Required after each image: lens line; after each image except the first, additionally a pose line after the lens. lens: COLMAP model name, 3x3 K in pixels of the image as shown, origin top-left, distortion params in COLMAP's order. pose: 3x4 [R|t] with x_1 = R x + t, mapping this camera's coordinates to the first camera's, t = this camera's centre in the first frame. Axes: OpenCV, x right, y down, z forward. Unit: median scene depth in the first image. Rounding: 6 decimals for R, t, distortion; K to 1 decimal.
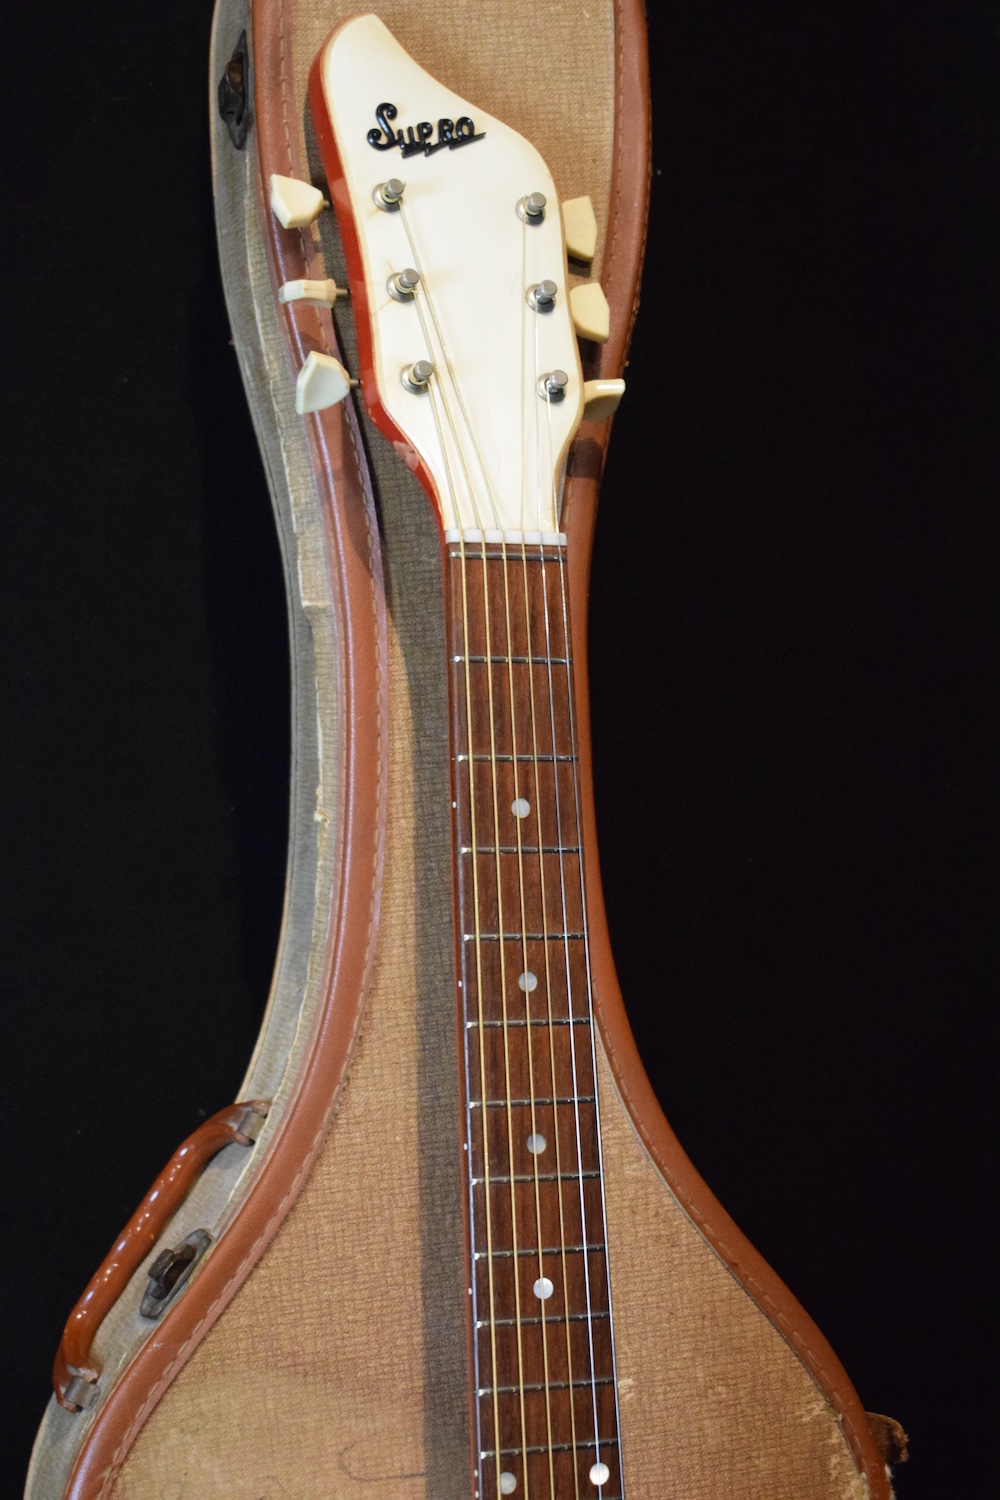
lens RADIAL K [[2828.4, 0, 500.0], [0, 2828.4, 750.0], [0, 0, 1]] dist [0.023481, -0.102093]
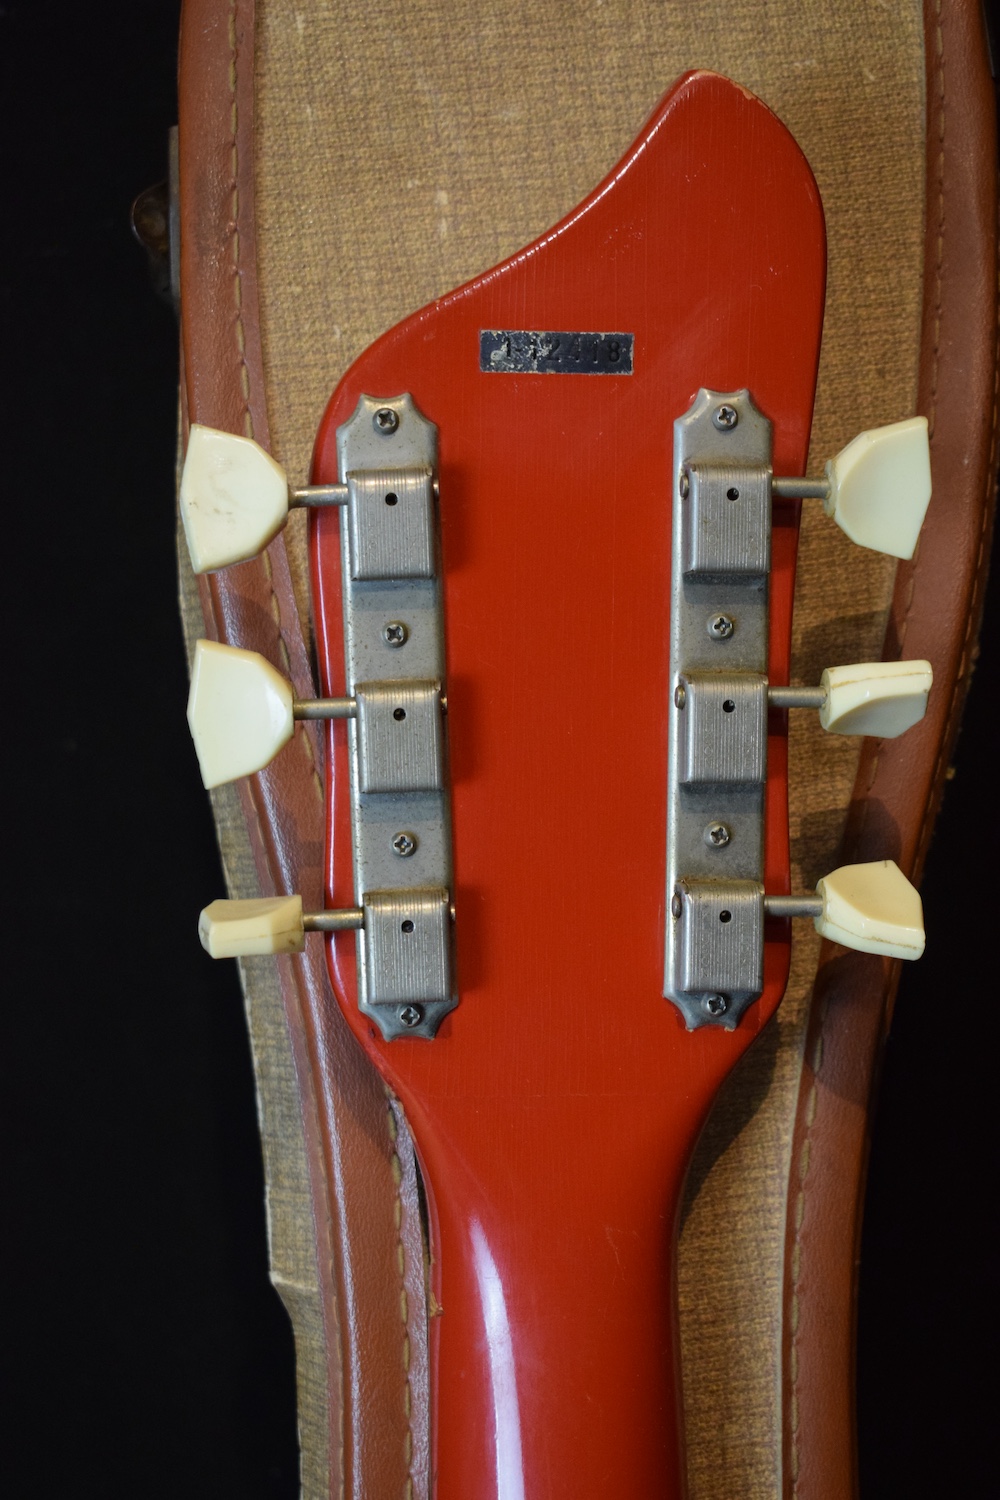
lens RADIAL K [[2813.7, 0, 500.0], [0, 2813.7, 750.0], [0, 0, 1]] dist [0.011865, -0.063416]
pose [[0.986329, 0.011523, -0.164382, 0.050615], [-0.011633, 0.999932, 0.000293, -0.146459], [0.164374, 0.001623, 0.986397, 0.523566]]
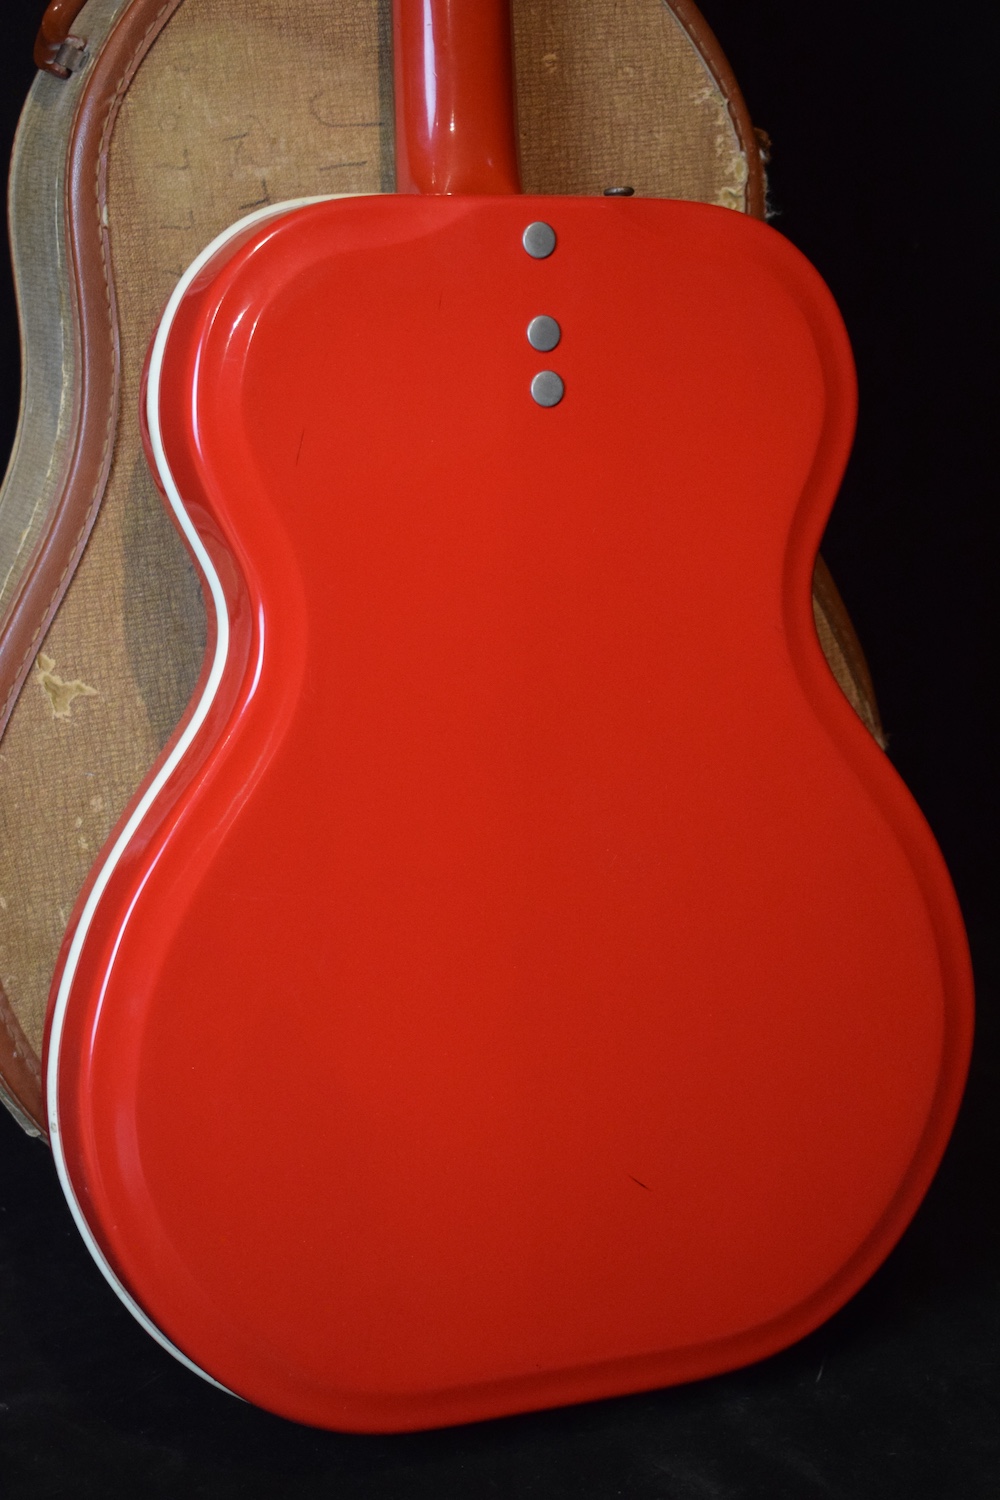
lens RADIAL K [[2570.0, 0, 500.0], [0, 2570.0, 750.0], [0, 0, 1]] dist [-0.008826, 0.053003]
pose [[0.989215, -0.022419, 0.144746, -0.133305], [-0.013941, 0.969321, 0.245402, 0.240981], [-0.145807, -0.244773, 0.958554, -0.065389]]
